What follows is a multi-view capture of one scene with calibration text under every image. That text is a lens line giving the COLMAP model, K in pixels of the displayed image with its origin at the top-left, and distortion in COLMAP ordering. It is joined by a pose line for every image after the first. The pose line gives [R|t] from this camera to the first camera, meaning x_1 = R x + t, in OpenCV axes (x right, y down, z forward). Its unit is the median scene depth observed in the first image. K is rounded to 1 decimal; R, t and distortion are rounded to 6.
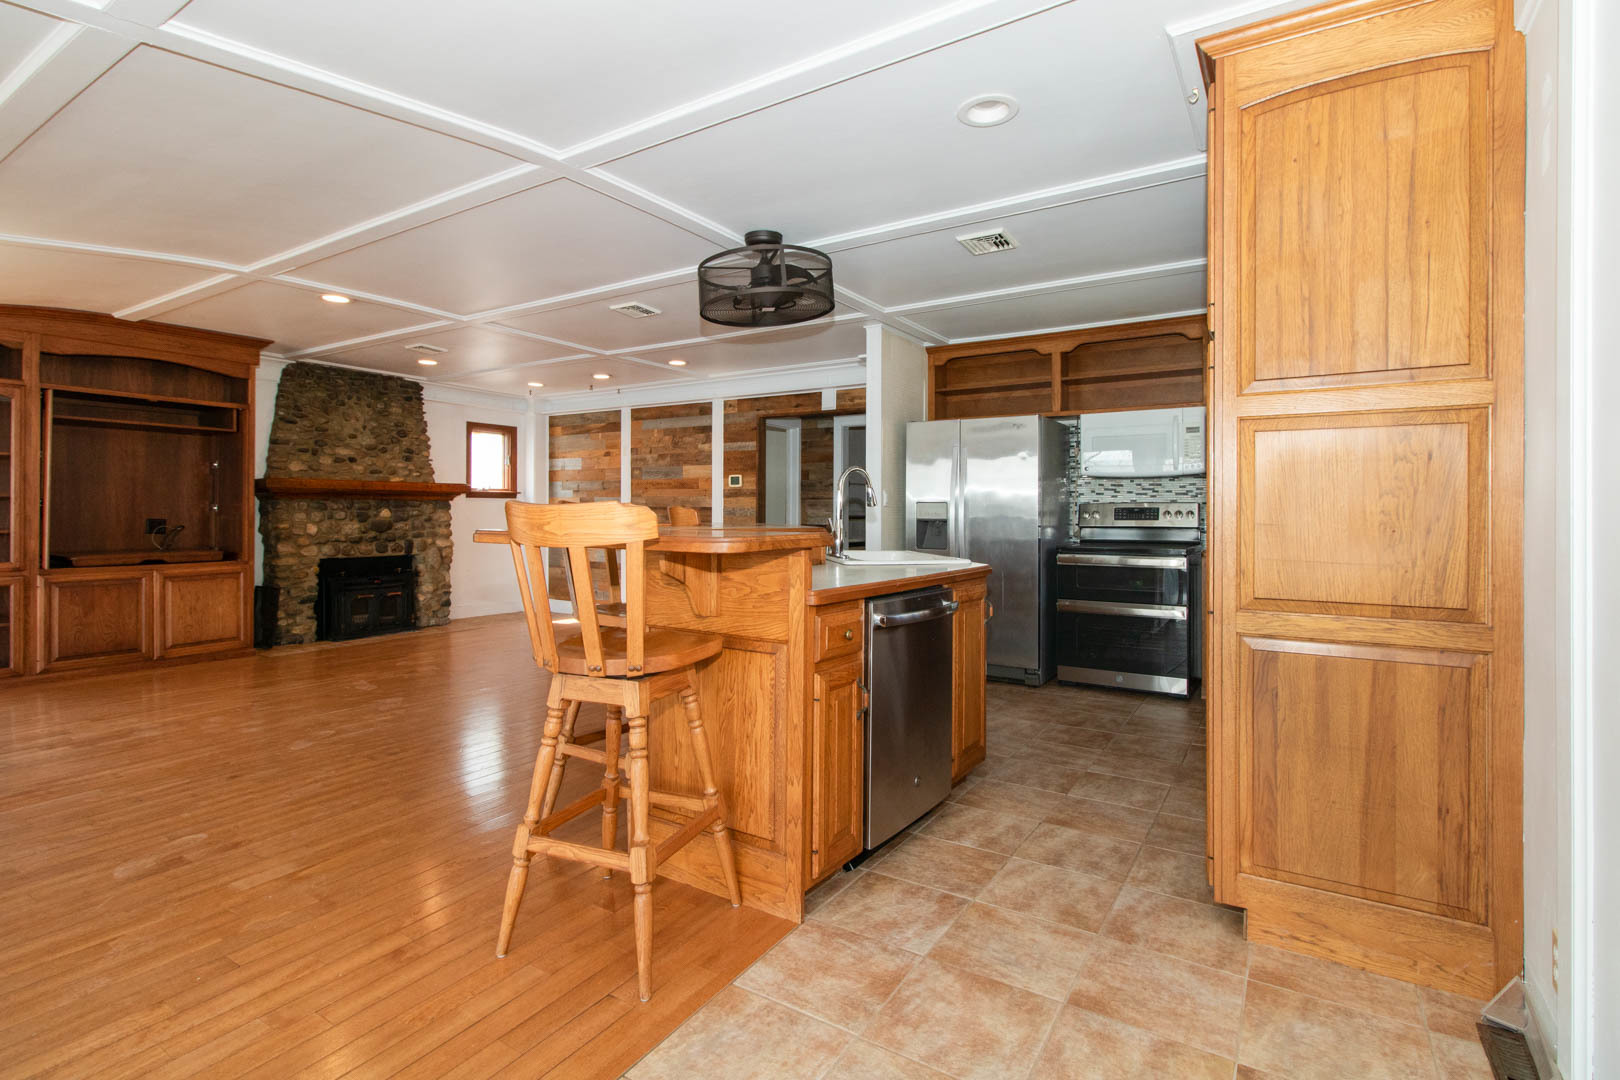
lens RADIAL K [[749.8, 0, 796.6], [0, 749.8, 511.9], [0, 0, 1]] dist [0.001465, 0.000310]
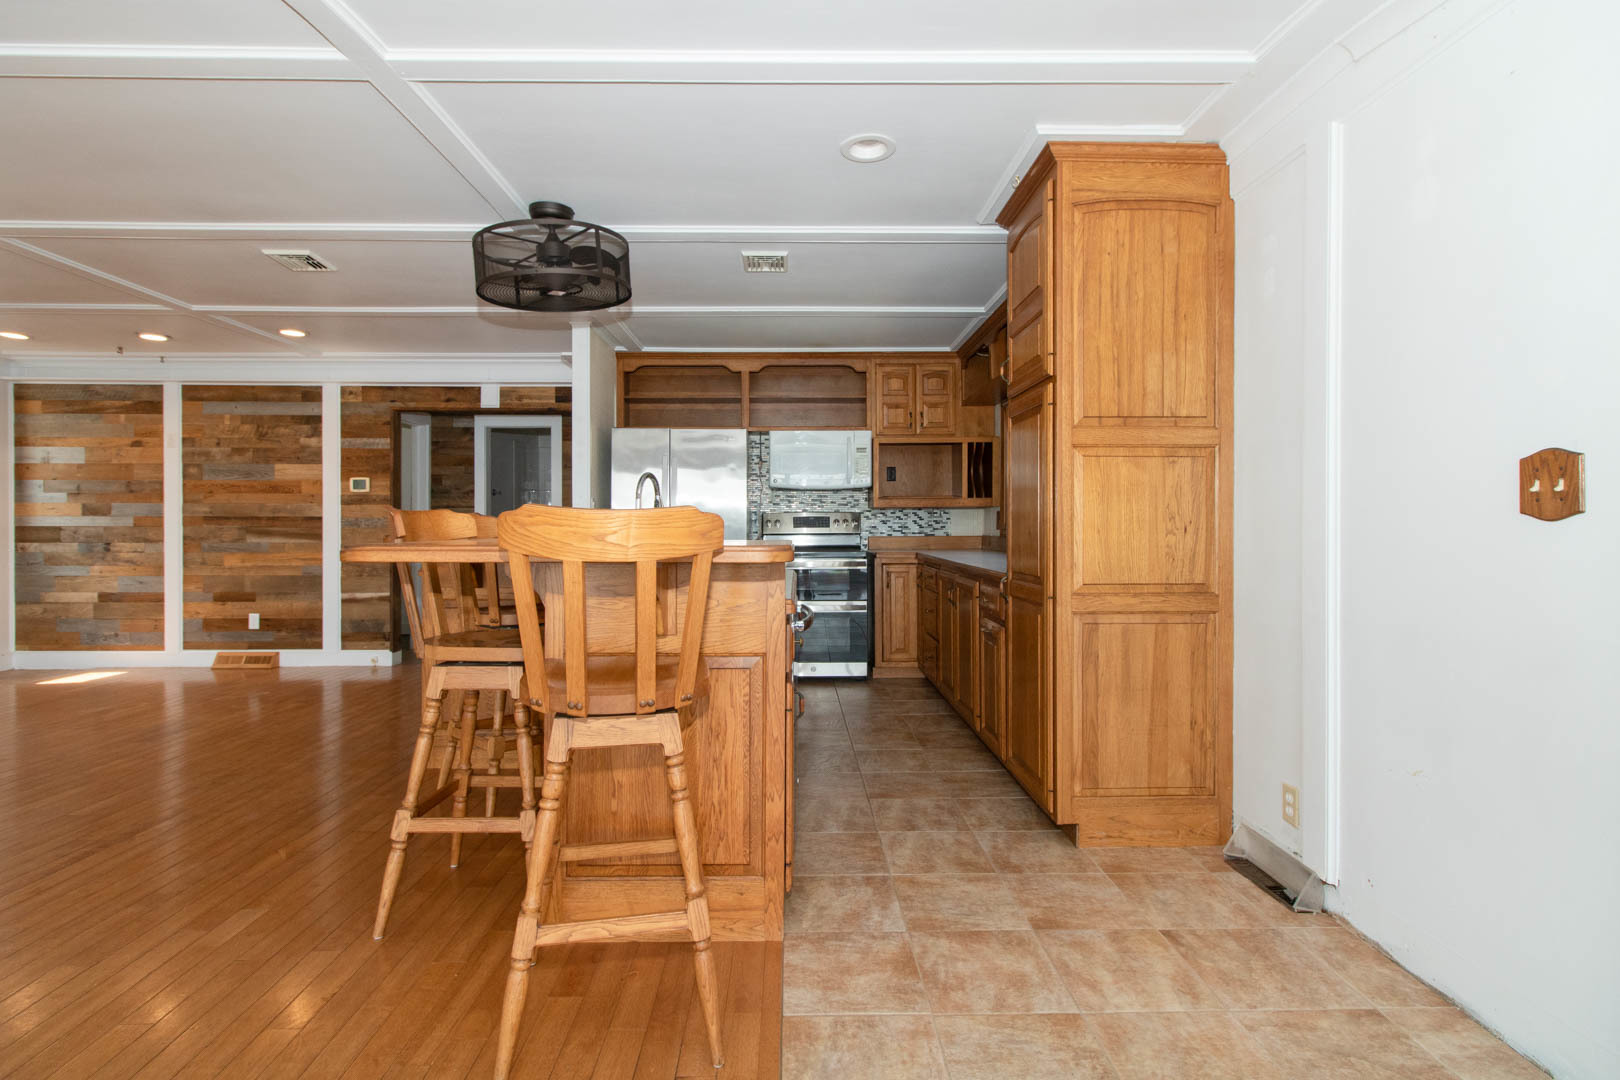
lens RADIAL K [[751.1, 0, 809.3], [0, 751.1, 526.1], [0, 0, 1]] dist [0.001917, 0.000989]
pose [[0.840850, -0.007305, 0.541219, -0.186450], [0.004431, 0.999968, 0.006613, 0.001216], [-0.541250, -0.003162, 0.840856, 0.060957]]
